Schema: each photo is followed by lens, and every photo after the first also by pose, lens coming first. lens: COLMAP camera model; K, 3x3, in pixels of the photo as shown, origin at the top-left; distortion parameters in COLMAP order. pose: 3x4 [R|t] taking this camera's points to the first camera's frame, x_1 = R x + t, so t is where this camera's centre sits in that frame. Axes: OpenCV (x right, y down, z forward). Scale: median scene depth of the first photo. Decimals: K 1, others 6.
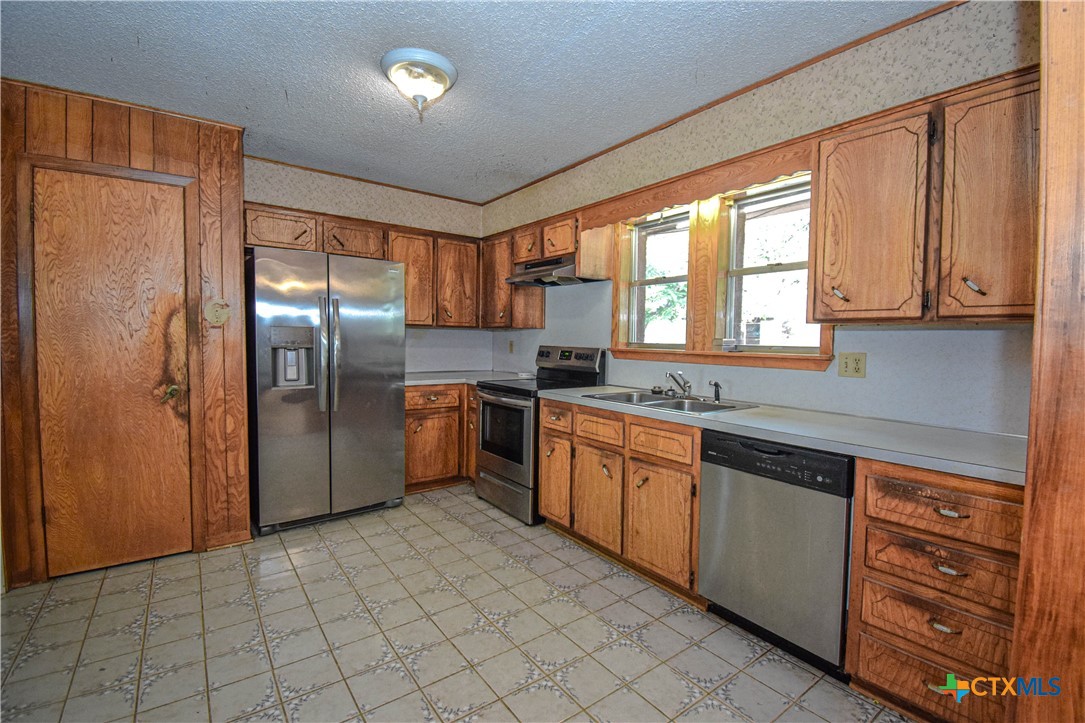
lens RADIAL K [[480.3, 0, 545.7], [0, 480.3, 359.4], [0, 0, 1]] dist [0.013469, -0.021951]
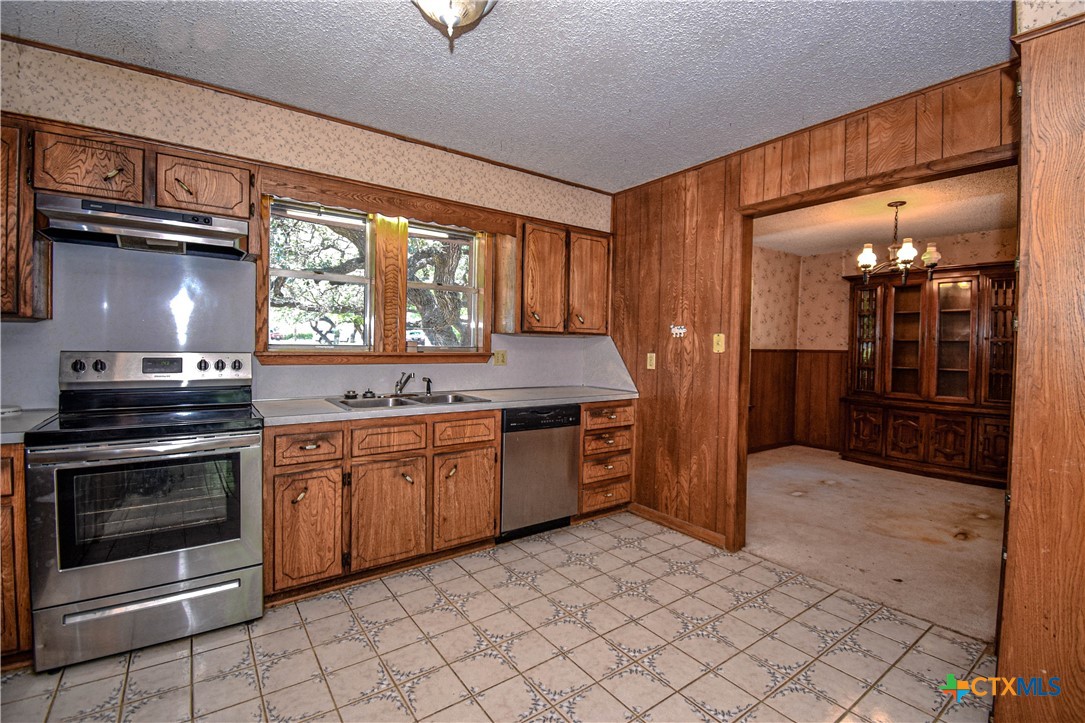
lens RADIAL K [[480.3, 0, 545.7], [0, 480.3, 359.4], [0, 0, 1]] dist [0.013469, -0.021951]
pose [[0.003534, -0.045097, 0.998976, -0.897915], [0.027657, 0.998605, 0.044982, -0.047693], [-0.999611, 0.027470, 0.004776, 0.767764]]
